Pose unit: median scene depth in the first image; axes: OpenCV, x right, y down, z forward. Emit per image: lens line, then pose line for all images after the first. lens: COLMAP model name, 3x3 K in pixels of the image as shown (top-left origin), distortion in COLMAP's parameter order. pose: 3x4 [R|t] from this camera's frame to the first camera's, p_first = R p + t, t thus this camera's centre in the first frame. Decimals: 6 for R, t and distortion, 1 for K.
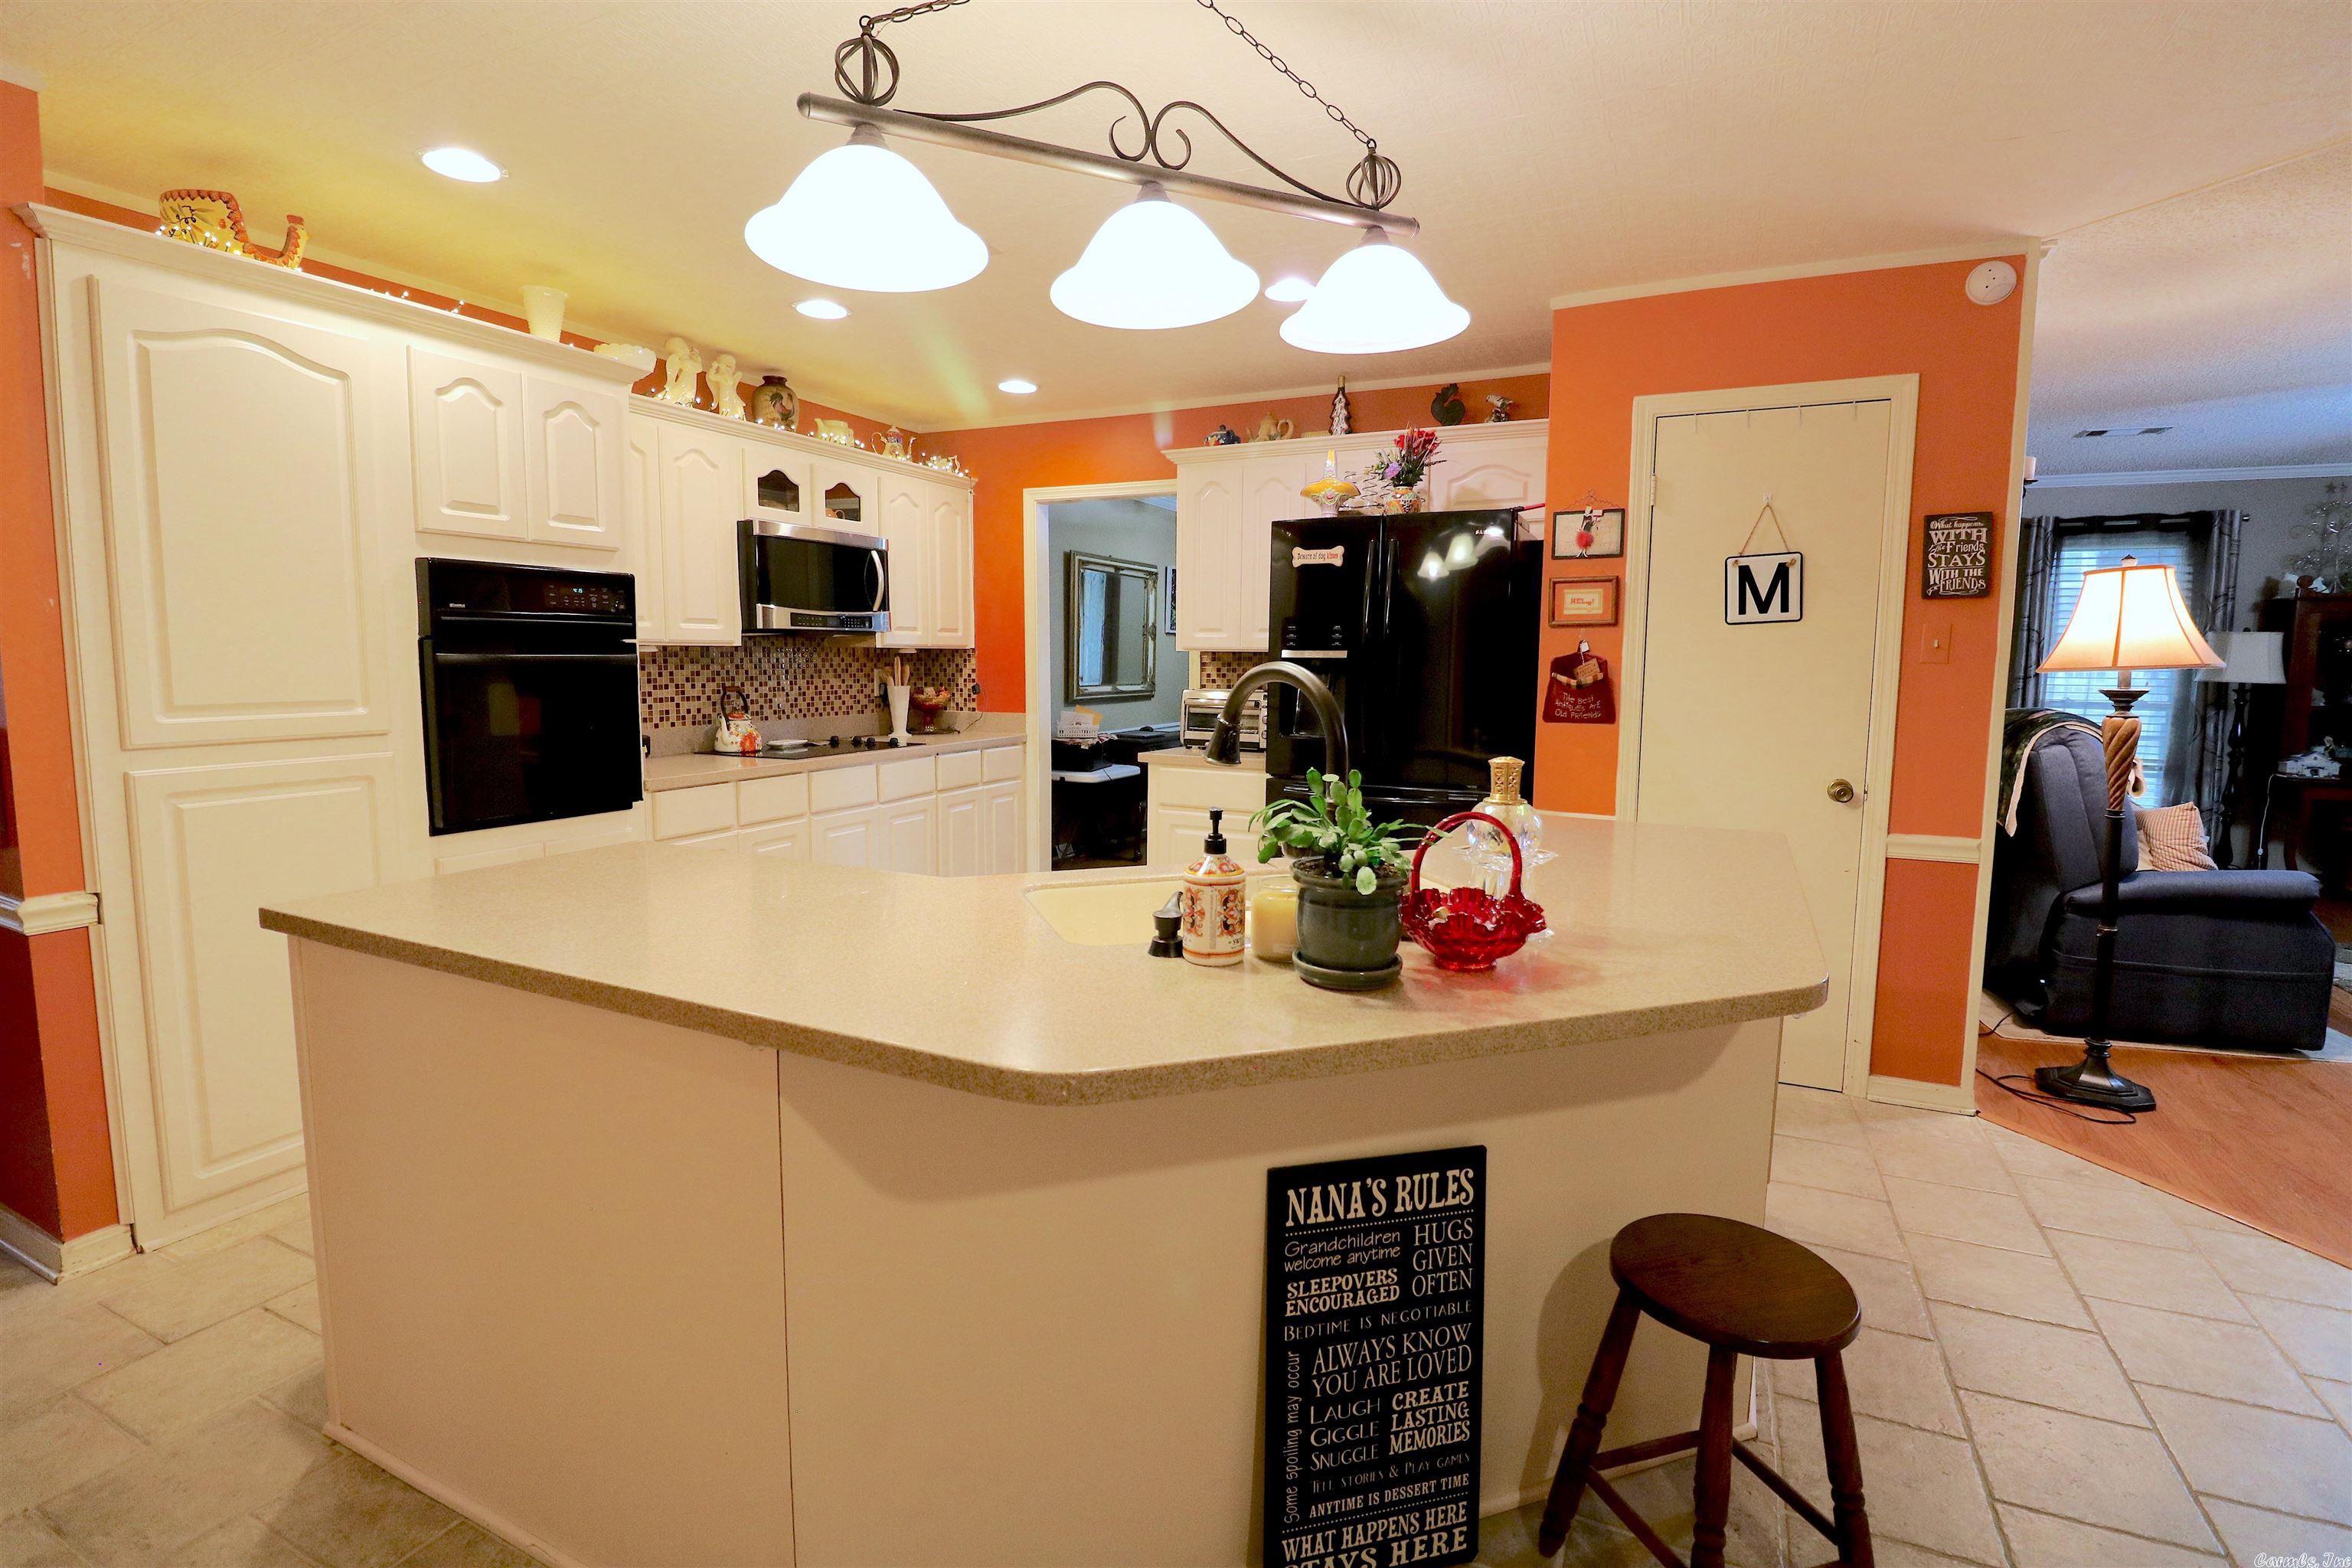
lens RADIAL K [[1078.4, 0, 1174.1], [0, 1078.4, 767.3], [0, 0, 1]] dist [-0.024476, -0.001310]
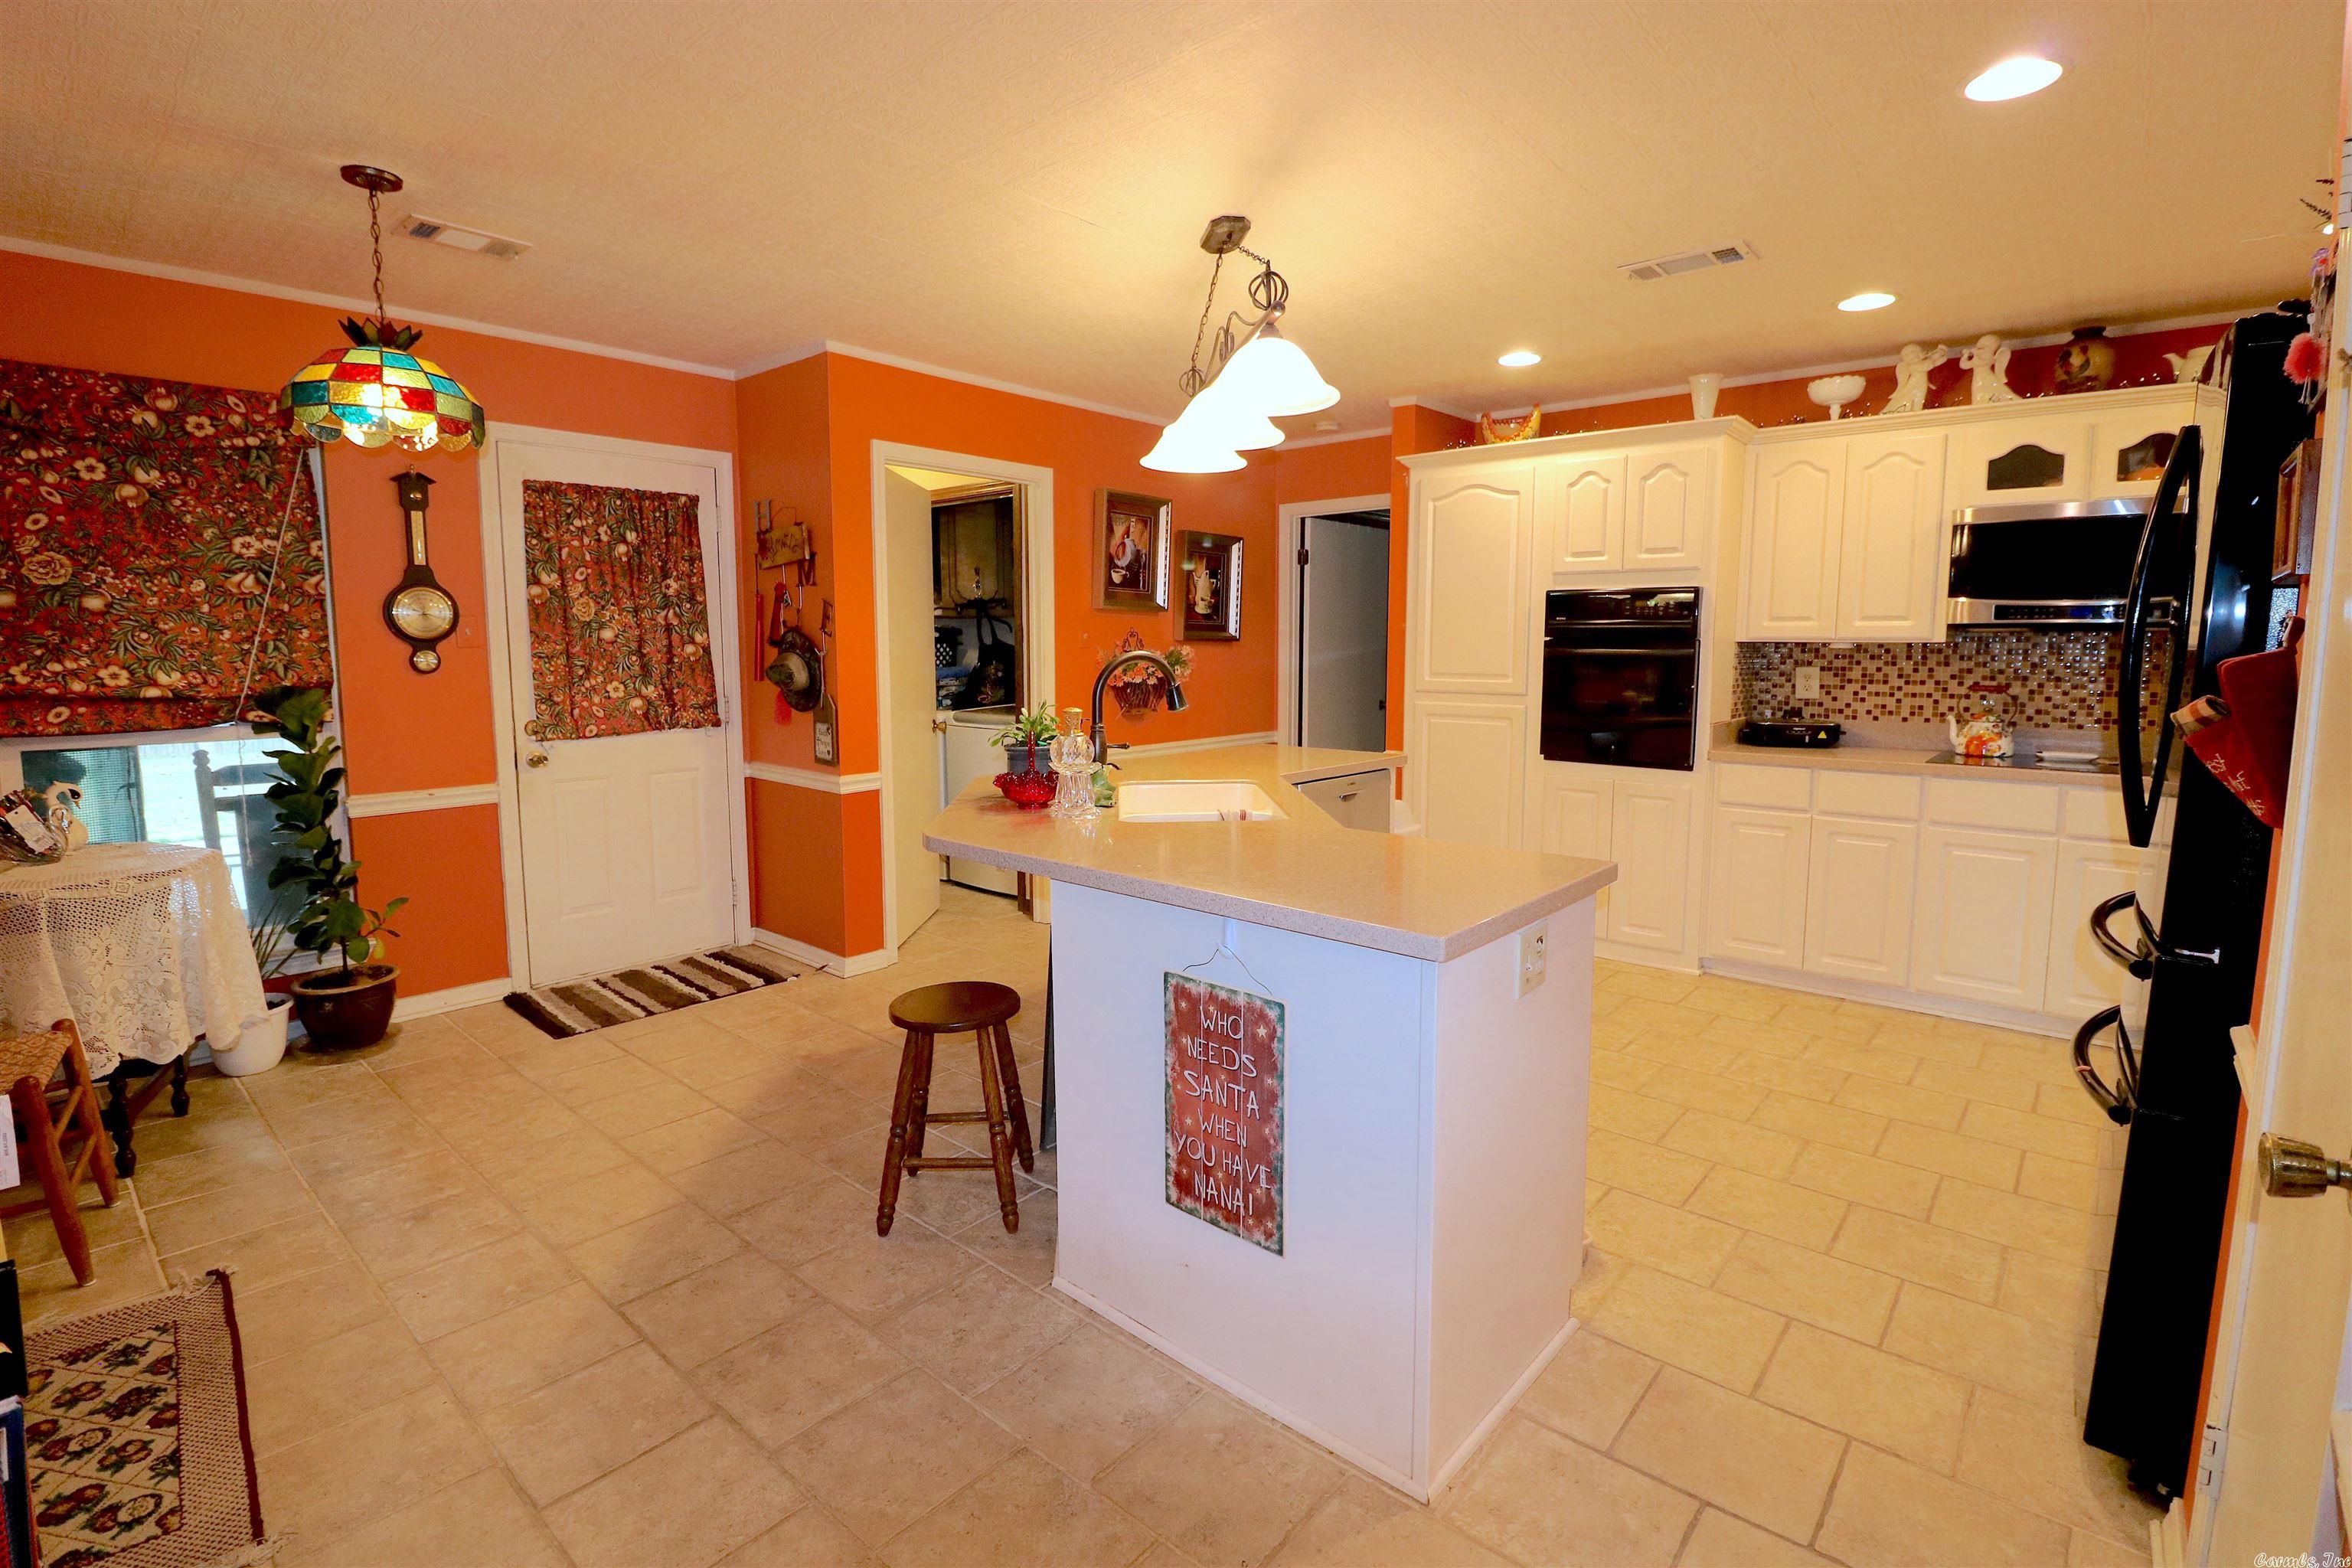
lens RADIAL K [[1078.4, 0, 1174.1], [0, 1078.4, 767.3], [0, 0, 1]] dist [-0.024476, -0.001310]
pose [[-0.263652, 0.102343, -0.959173, 0.706363], [-0.101251, 0.985927, 0.133029, -0.059358], [0.959289, 0.132191, -0.249580, 0.589561]]
